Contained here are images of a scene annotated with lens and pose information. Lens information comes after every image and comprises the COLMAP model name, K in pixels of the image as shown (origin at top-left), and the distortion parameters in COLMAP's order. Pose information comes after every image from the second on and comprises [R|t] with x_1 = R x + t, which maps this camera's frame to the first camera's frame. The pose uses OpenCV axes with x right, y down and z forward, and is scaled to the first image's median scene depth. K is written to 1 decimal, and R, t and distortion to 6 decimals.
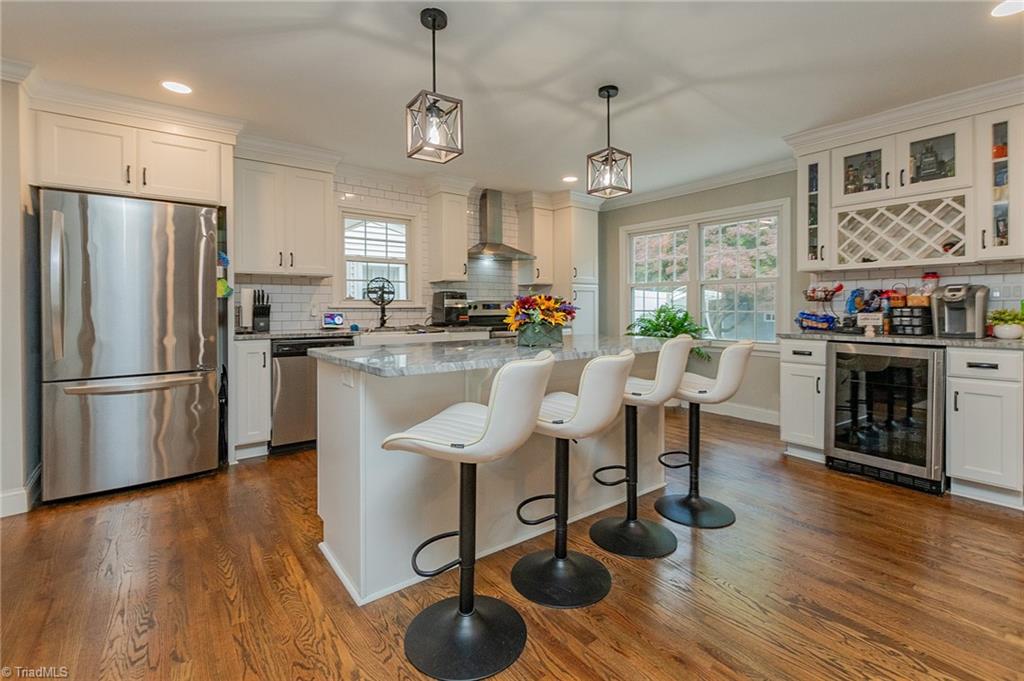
lens RADIAL K [[464.3, 0, 515.2], [0, 464.3, 309.0], [0, 0, 1]] dist [-0.001409, -0.000715]
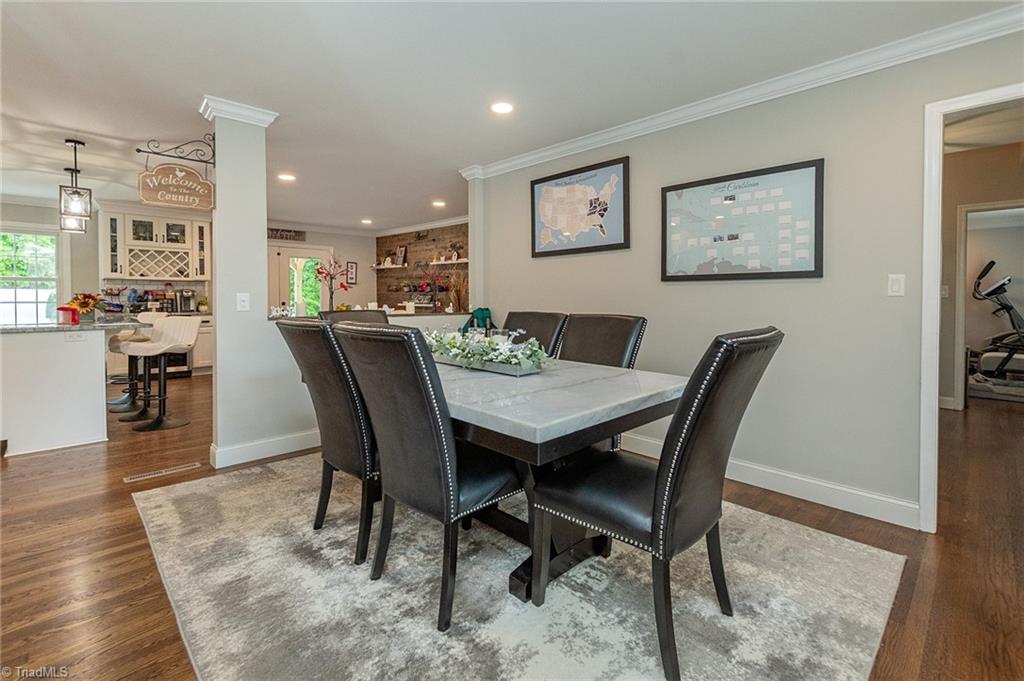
lens RADIAL K [[464.3, 0, 515.2], [0, 464.3, 309.0], [0, 0, 1]] dist [-0.001409, -0.000715]
pose [[-0.121886, -0.018540, 0.992371, -1.377098], [0.007629, 0.999778, 0.019616, 0.010886], [-0.992515, 0.009962, -0.121718, -0.321826]]
